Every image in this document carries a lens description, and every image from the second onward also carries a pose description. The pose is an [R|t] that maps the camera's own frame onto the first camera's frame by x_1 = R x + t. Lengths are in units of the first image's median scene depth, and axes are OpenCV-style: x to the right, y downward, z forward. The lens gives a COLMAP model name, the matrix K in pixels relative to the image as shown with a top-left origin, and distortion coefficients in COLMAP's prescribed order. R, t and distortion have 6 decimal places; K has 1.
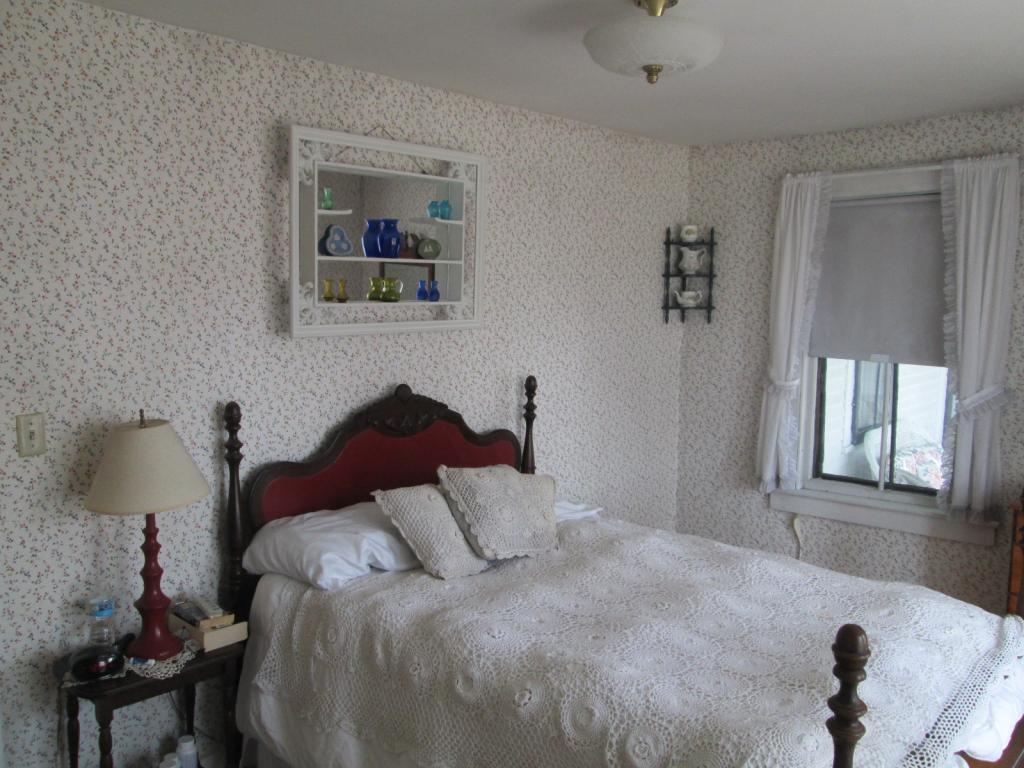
lens RADIAL K [[874.8, 0, 514.9], [0, 874.8, 384.2], [0, 0, 1]] dist [0.012027, 0.006281]
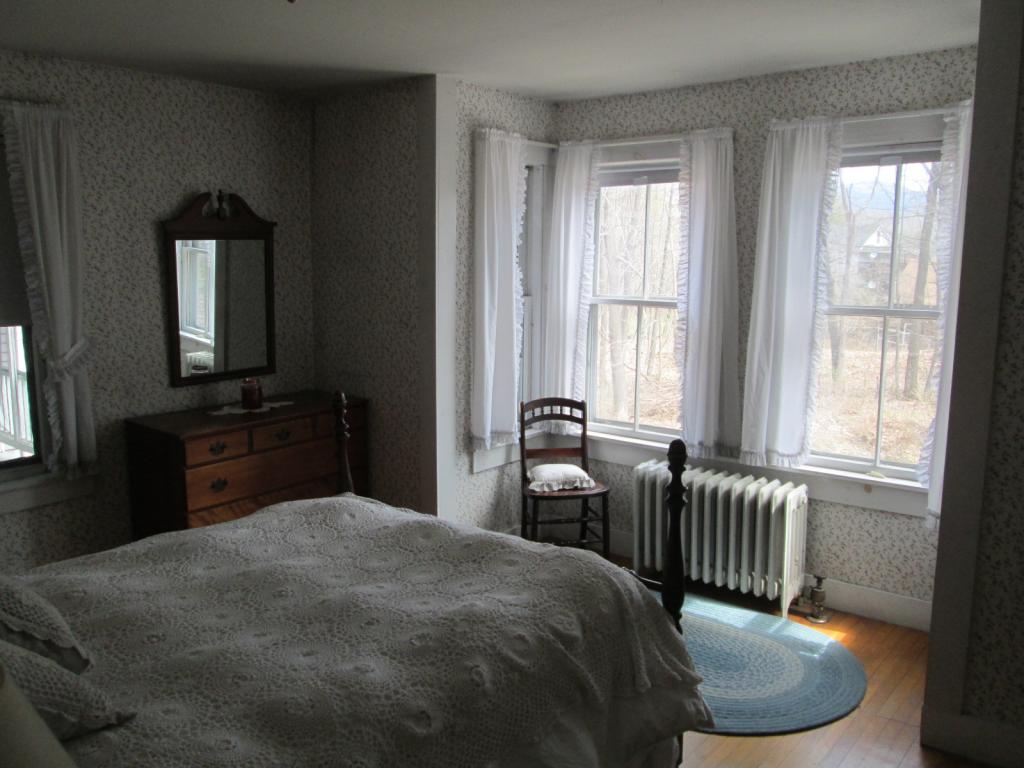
lens RADIAL K [[874.8, 0, 515.1], [0, 874.8, 384.0], [0, 0, 1]] dist [0.012027, 0.006281]
pose [[-0.069521, -0.153360, 0.985722, -0.681290], [0.107038, 0.981261, 0.160215, -0.074421], [-0.991821, 0.116648, -0.051803, 0.761247]]
